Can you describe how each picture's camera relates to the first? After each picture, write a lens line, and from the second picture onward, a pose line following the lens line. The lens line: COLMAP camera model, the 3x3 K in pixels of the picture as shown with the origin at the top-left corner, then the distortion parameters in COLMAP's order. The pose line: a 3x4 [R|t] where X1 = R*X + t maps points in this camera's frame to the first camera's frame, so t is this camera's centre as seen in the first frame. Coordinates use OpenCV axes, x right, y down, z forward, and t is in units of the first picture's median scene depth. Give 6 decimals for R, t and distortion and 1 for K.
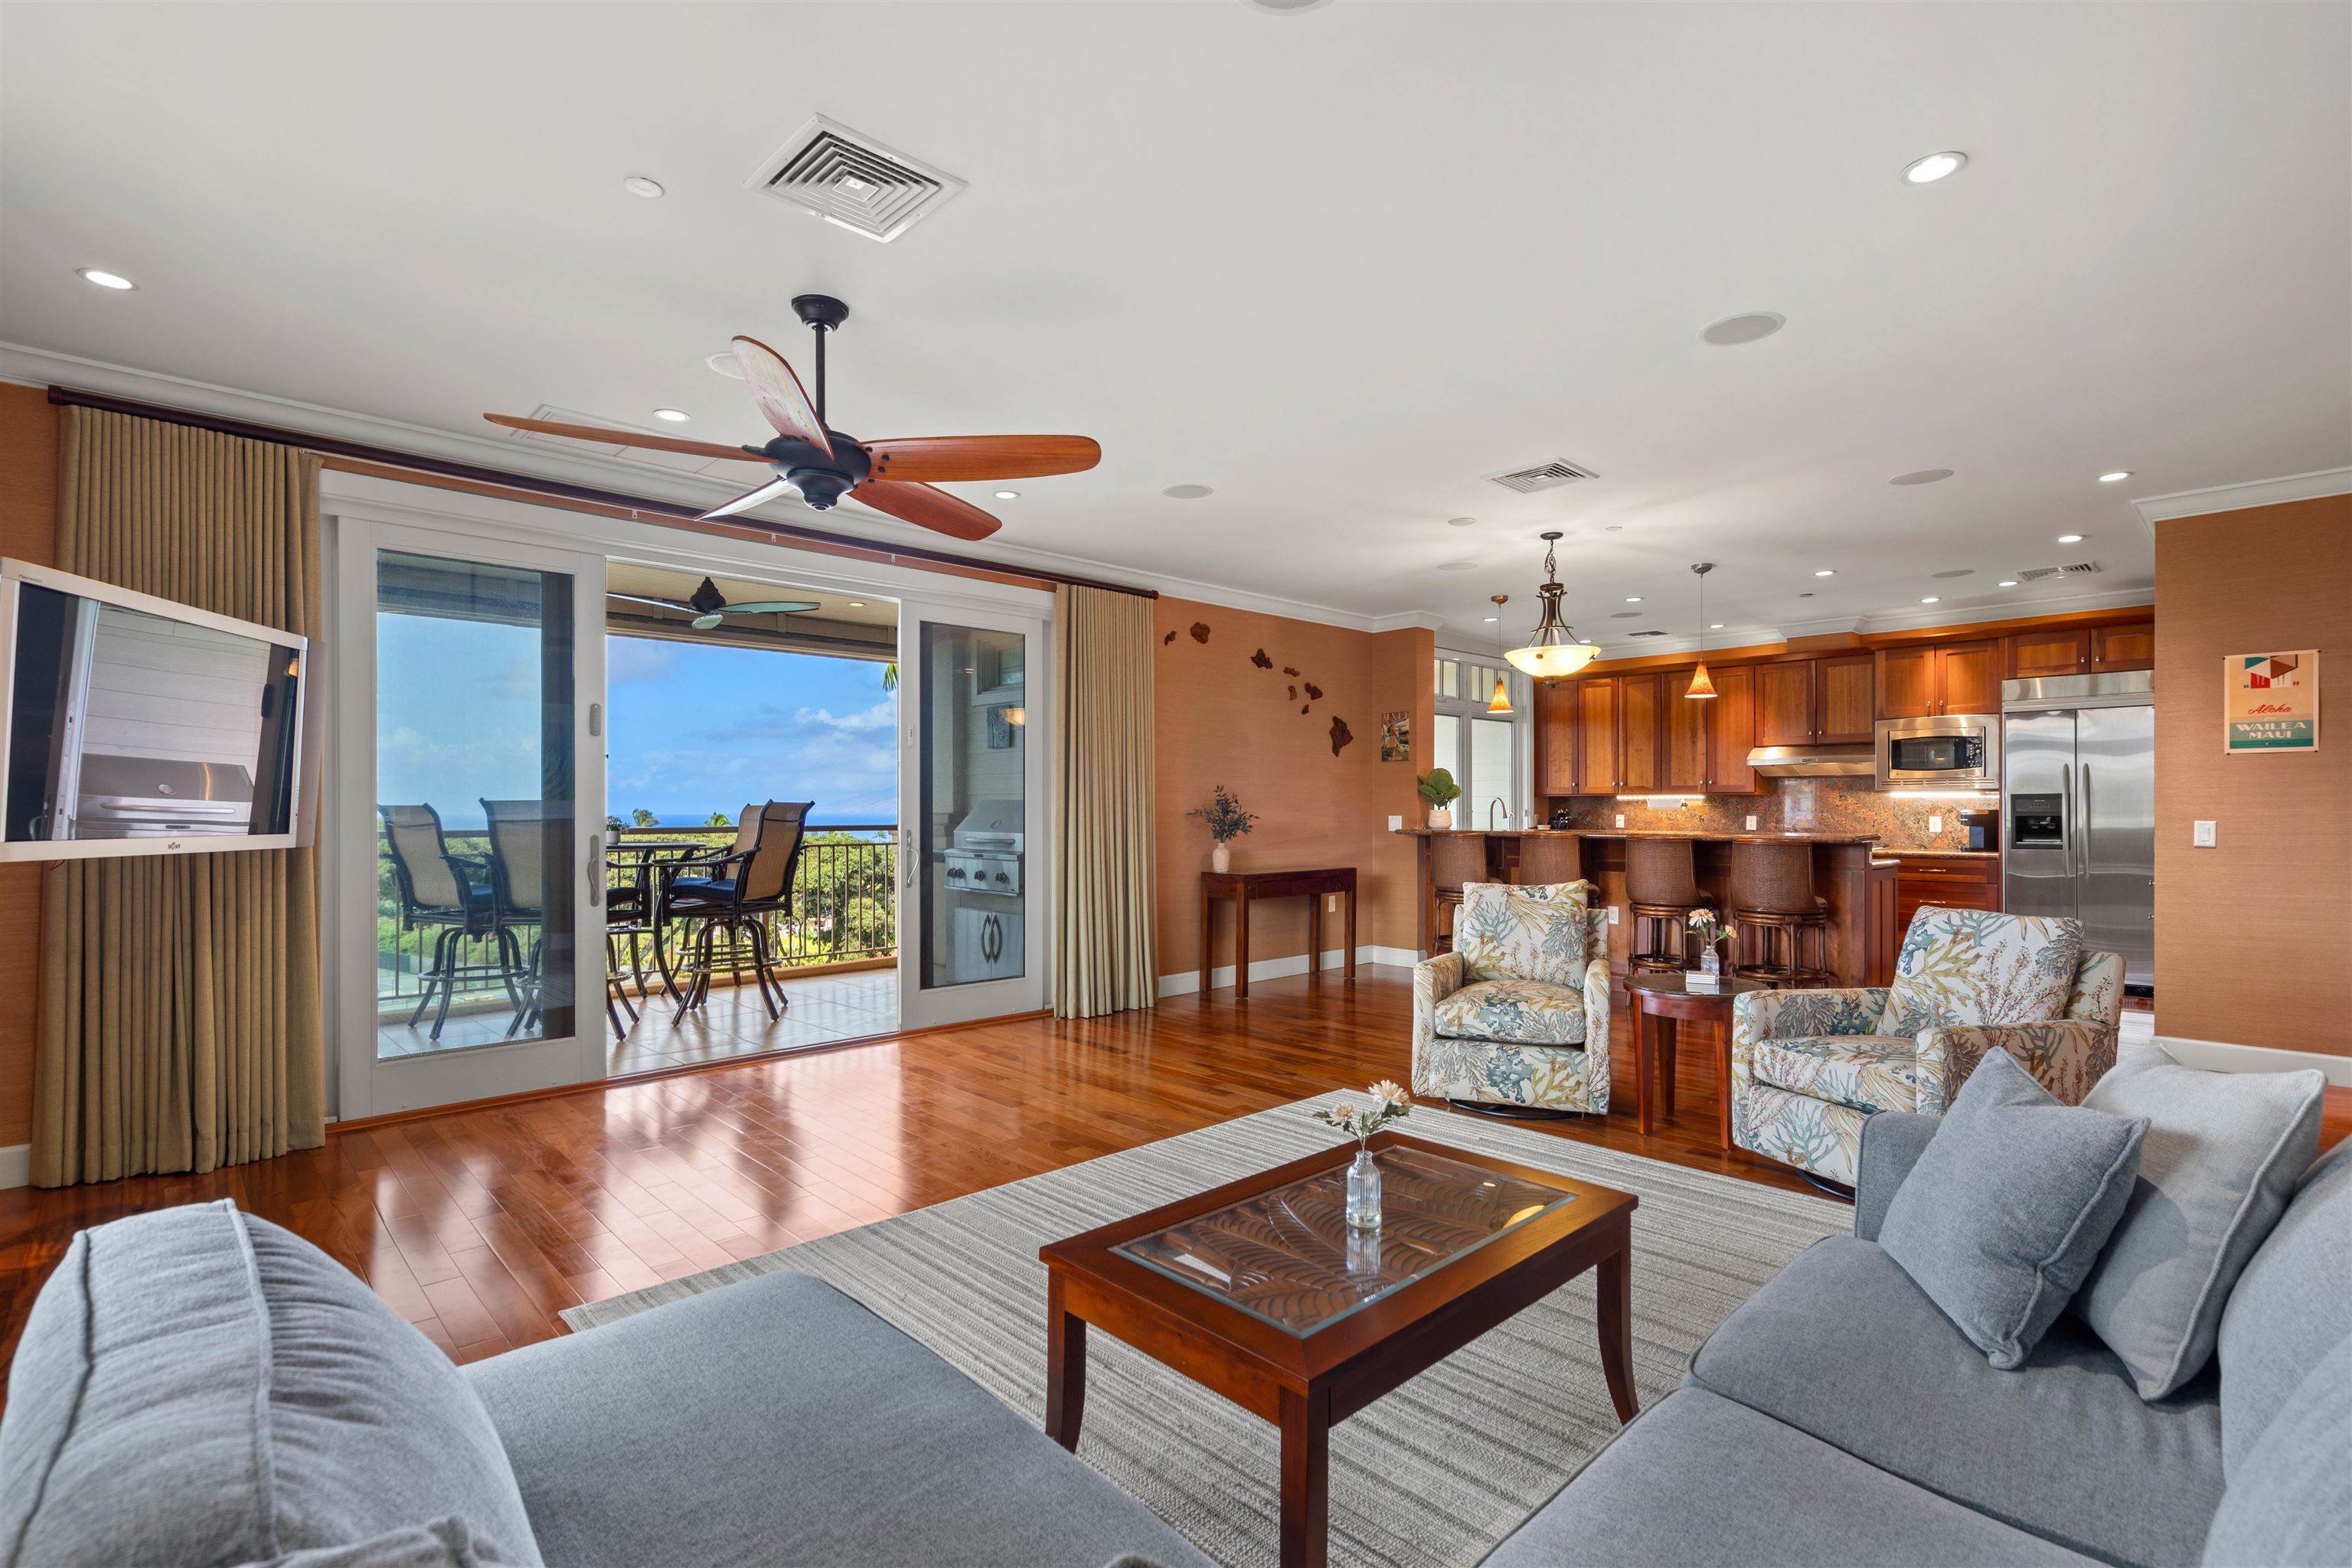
lens RADIAL K [[1097.9, 0, 1178.1], [0, 1097.9, 807.8], [0, 0, 1]] dist [-0.000294, 0.001501]
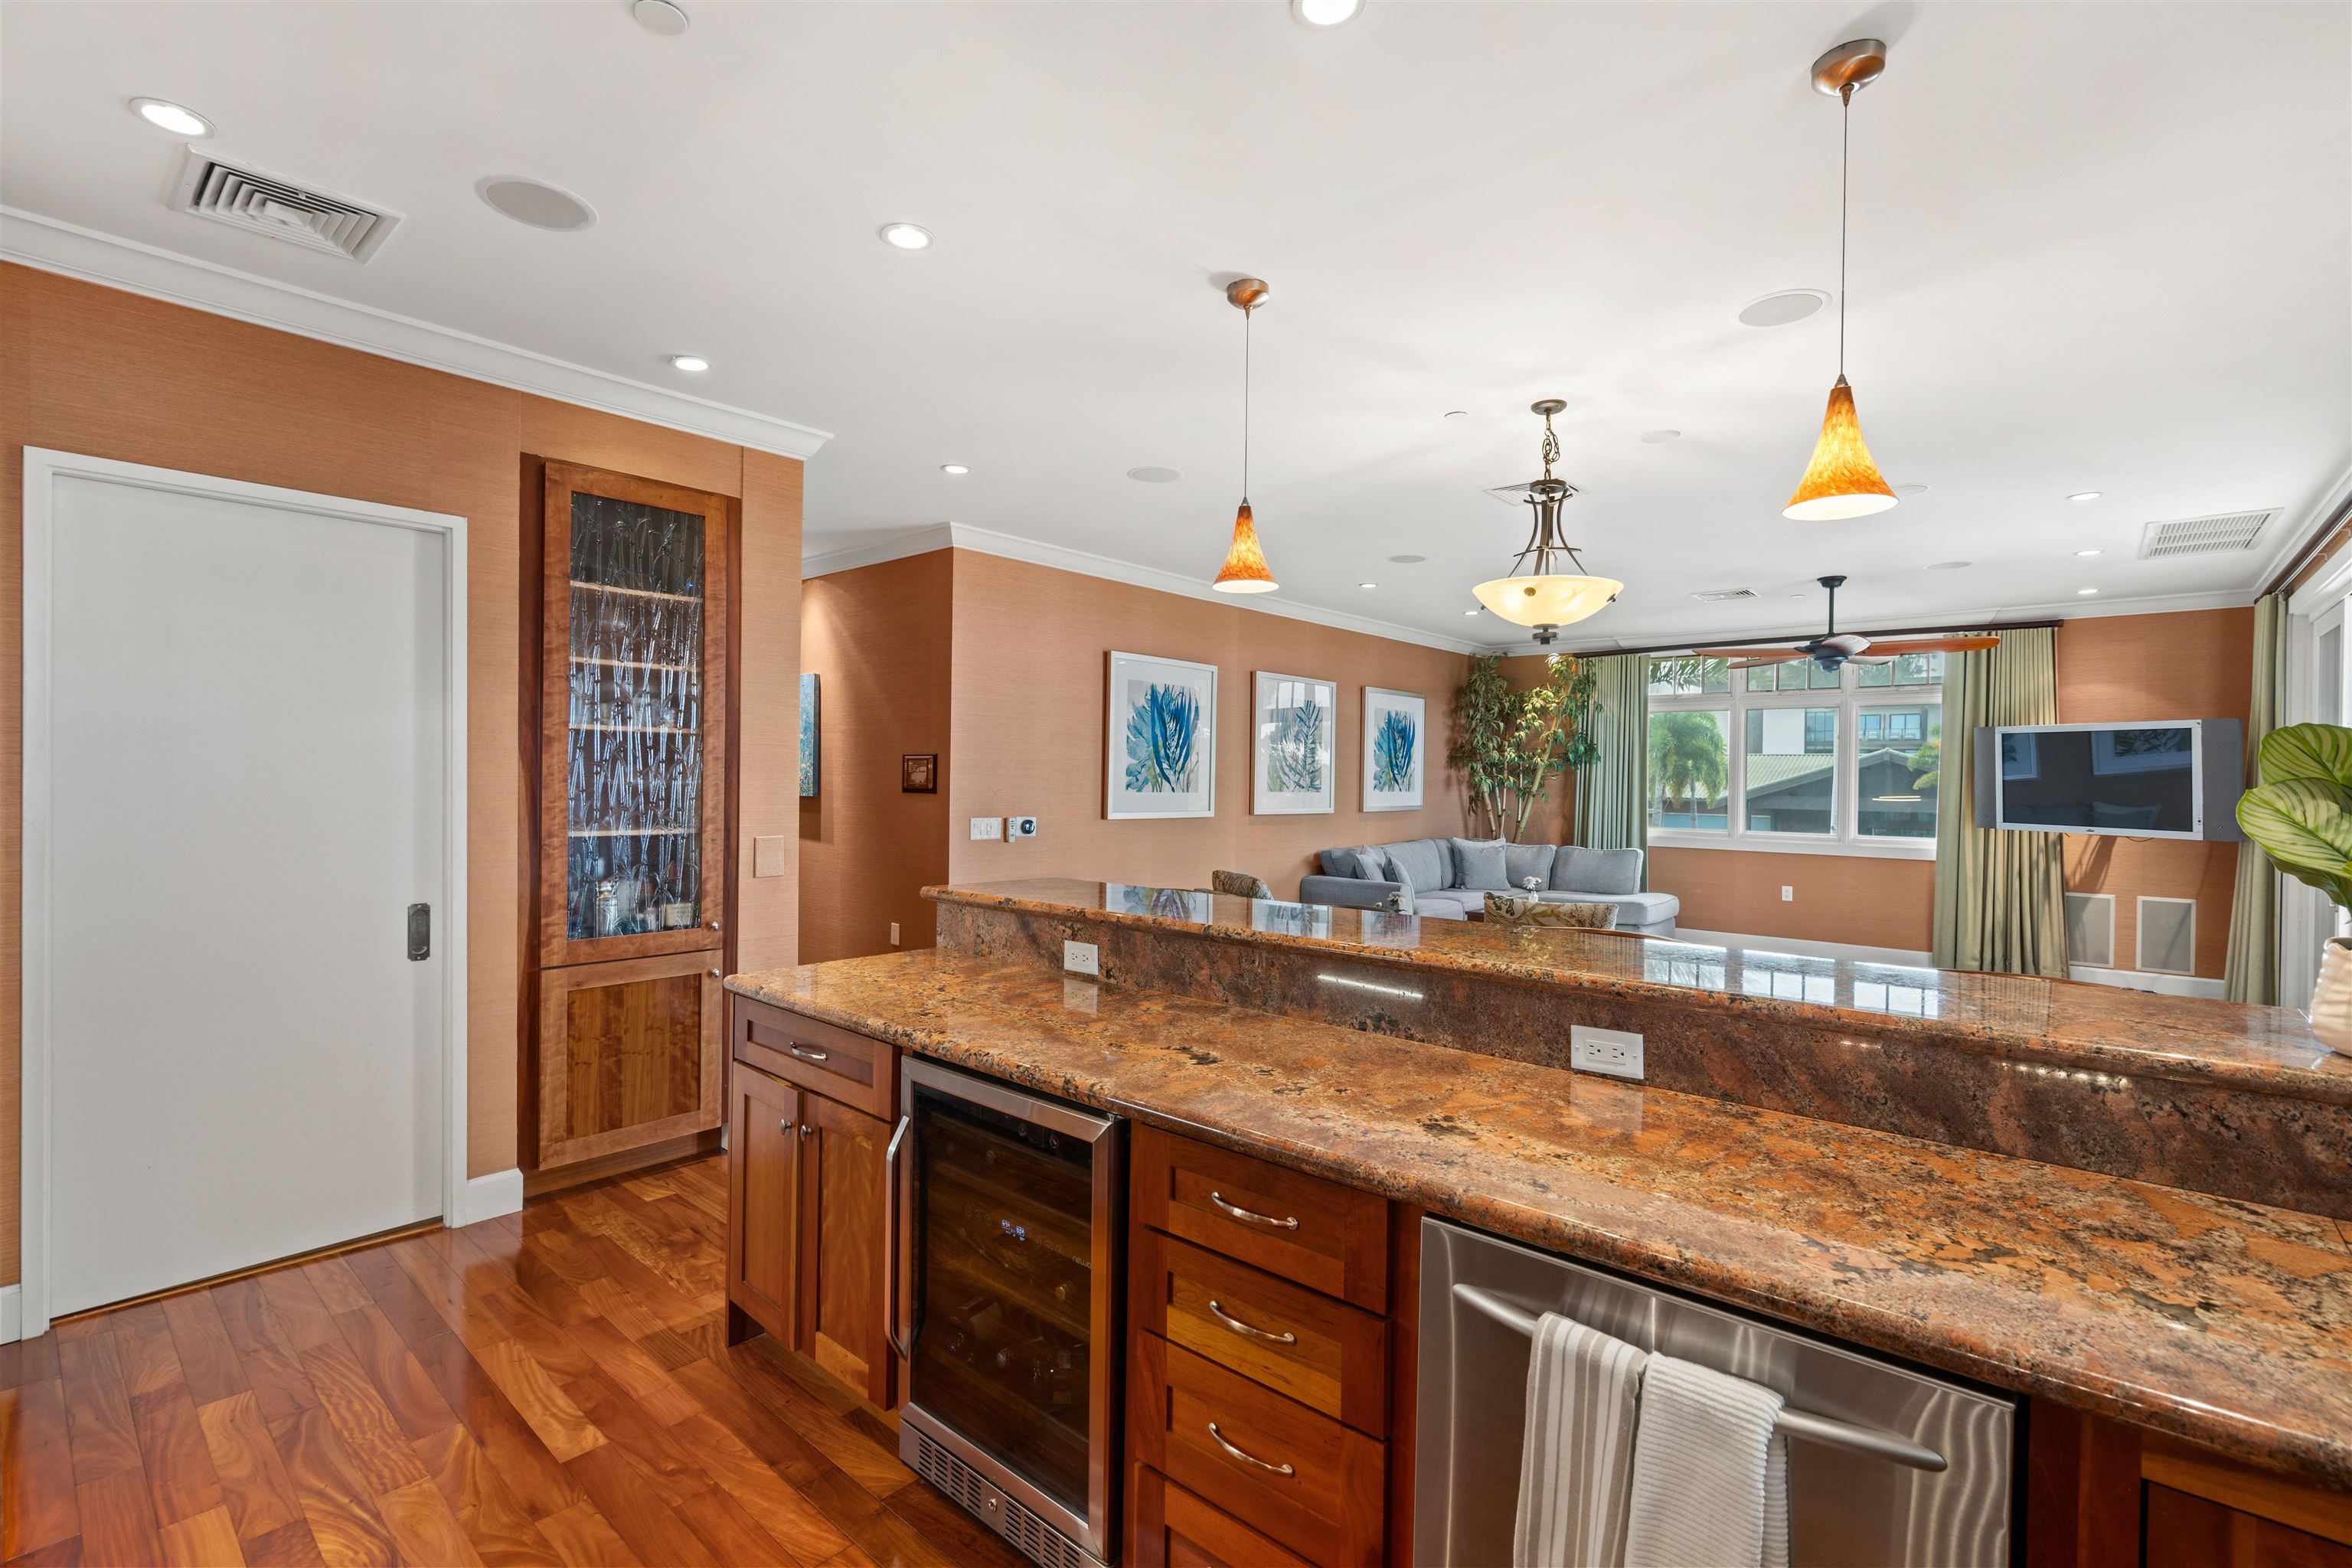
lens RADIAL K [[1057.5, 0, 1177.1], [0, 1057.5, 779.2], [0, 0, 1]] dist [-0.008102, 0.004572]
pose [[-0.996374, -0.011168, -0.084345, 0.494673], [-0.011453, 0.999930, 0.002900, -0.024391], [0.084307, 0.003855, -0.996432, 1.302656]]
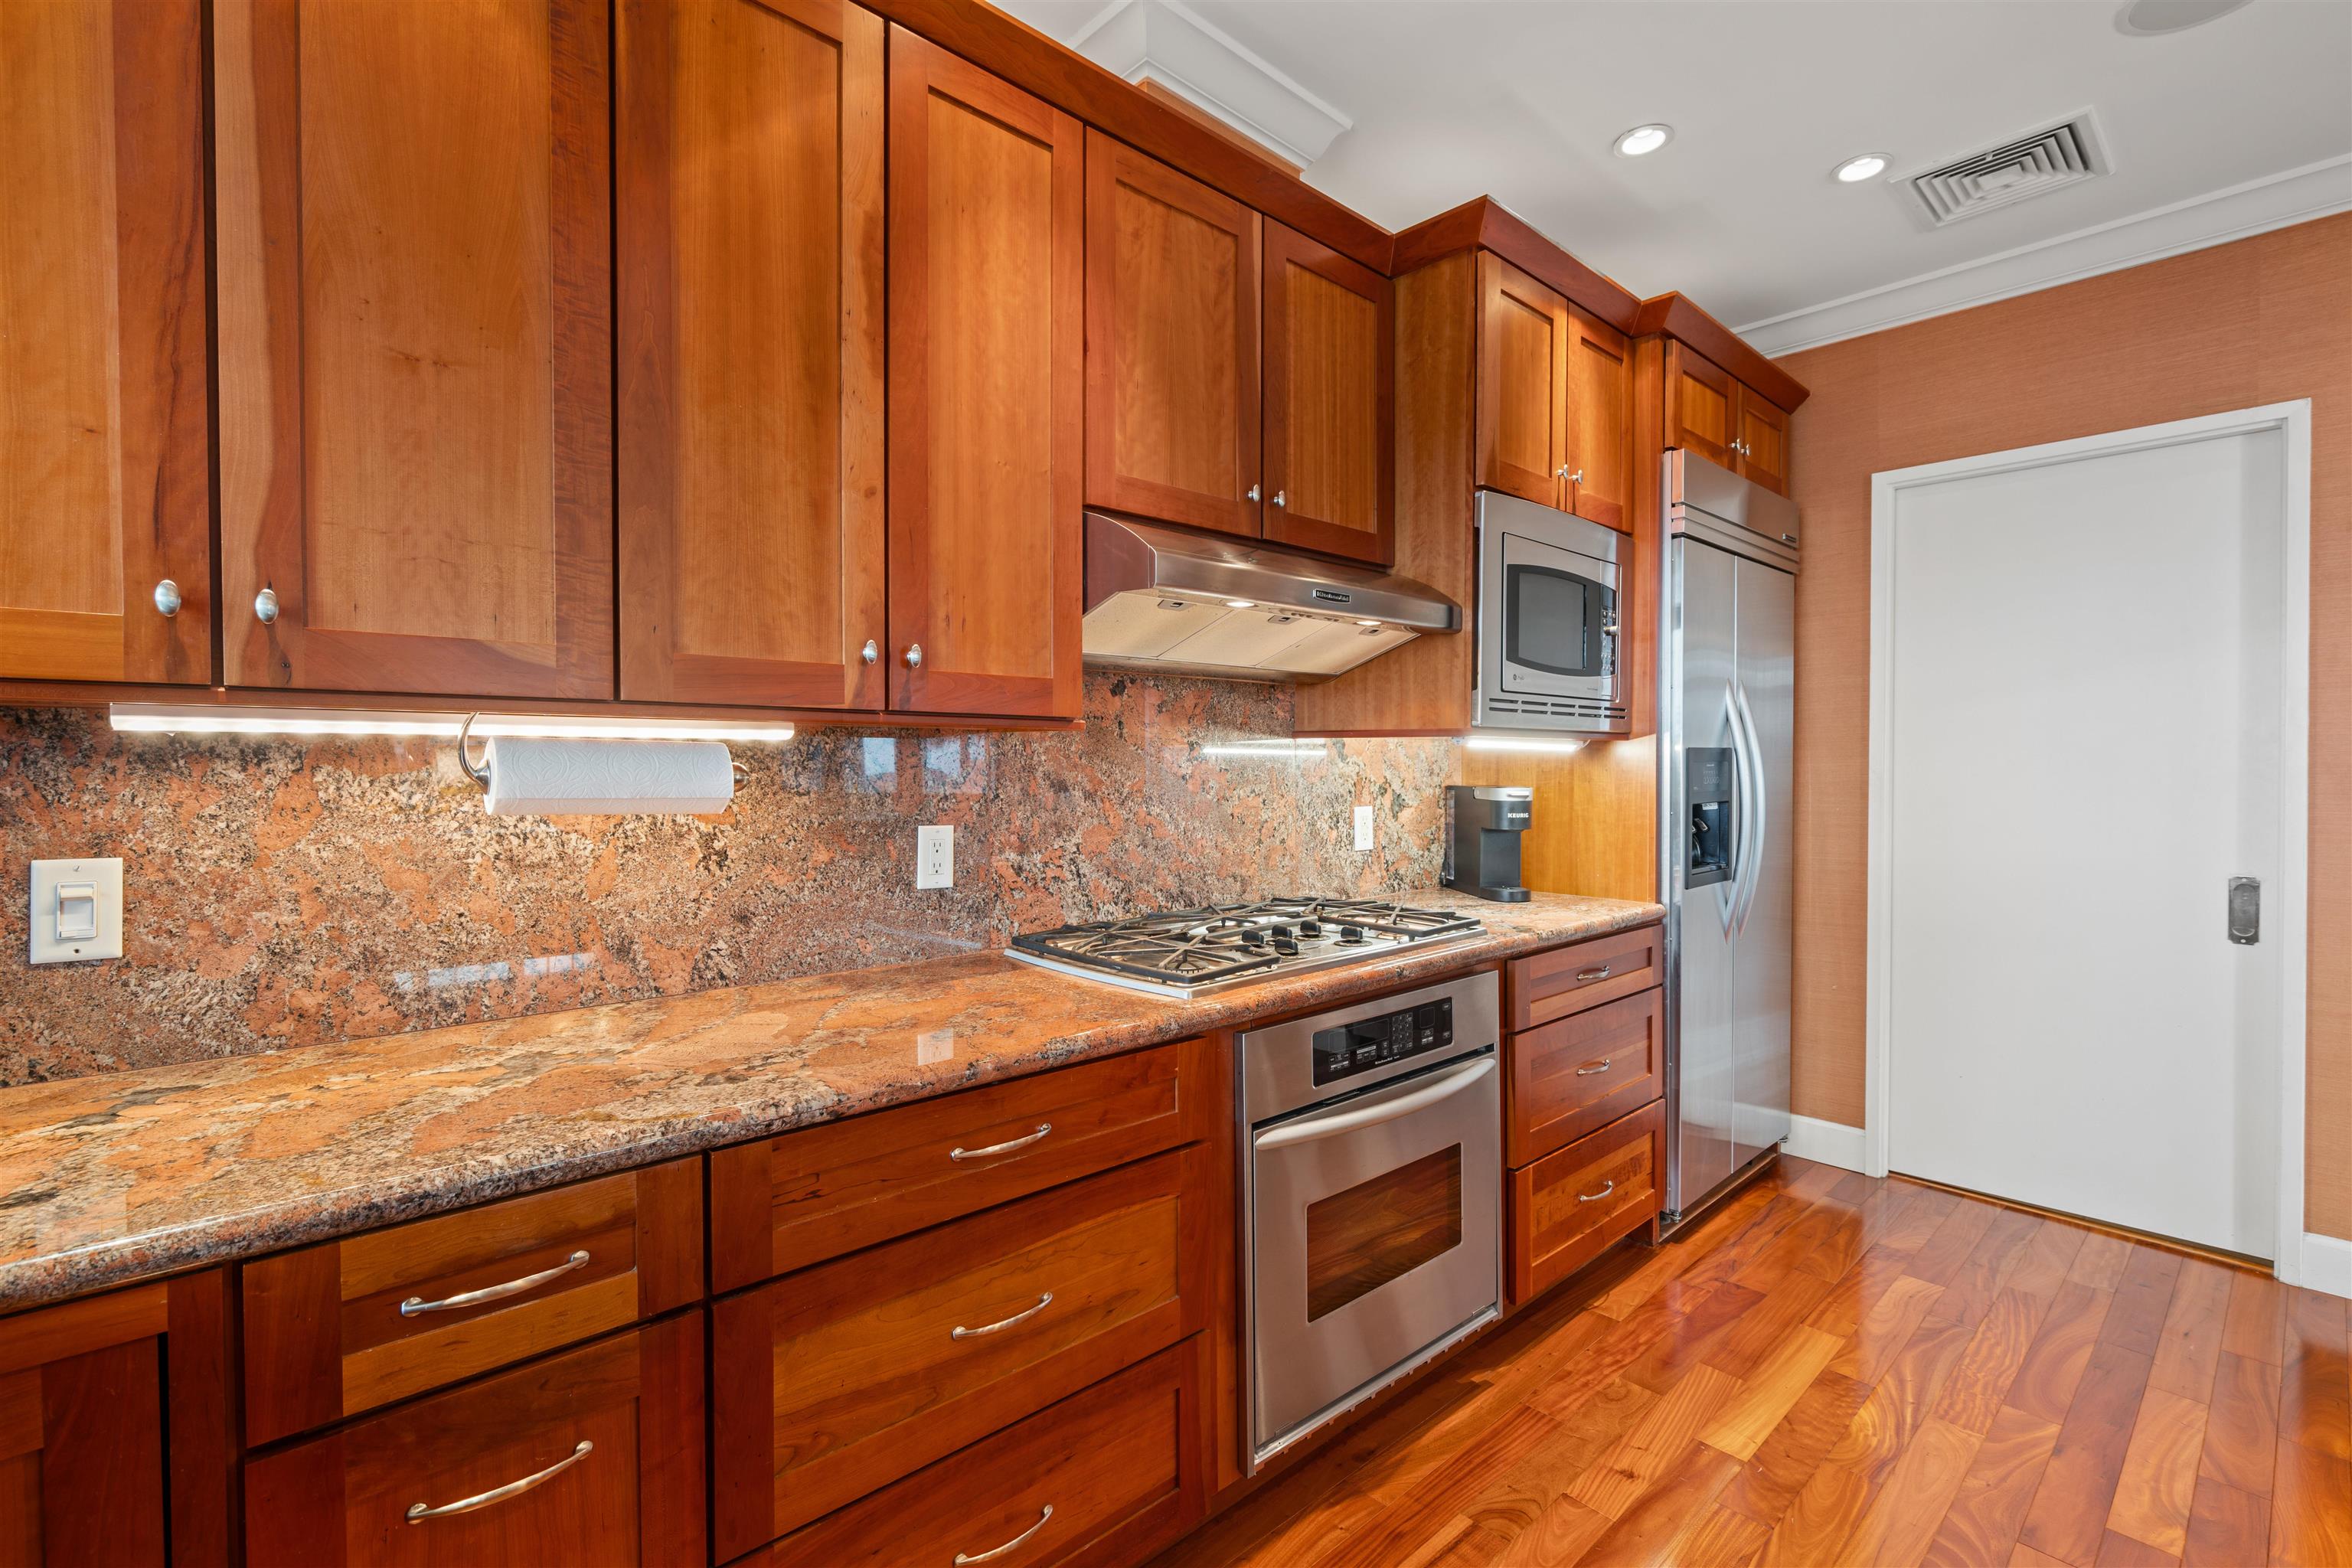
lens RADIAL K [[1057.5, 0, 1177.1], [0, 1057.5, 779.2], [0, 0, 1]] dist [-0.008102, 0.004572]
pose [[0.025622, -0.013612, 0.999579, 0.393480], [-0.002004, 0.999905, 0.013668, -0.006398], [-0.999670, -0.002353, 0.025592, 1.204547]]
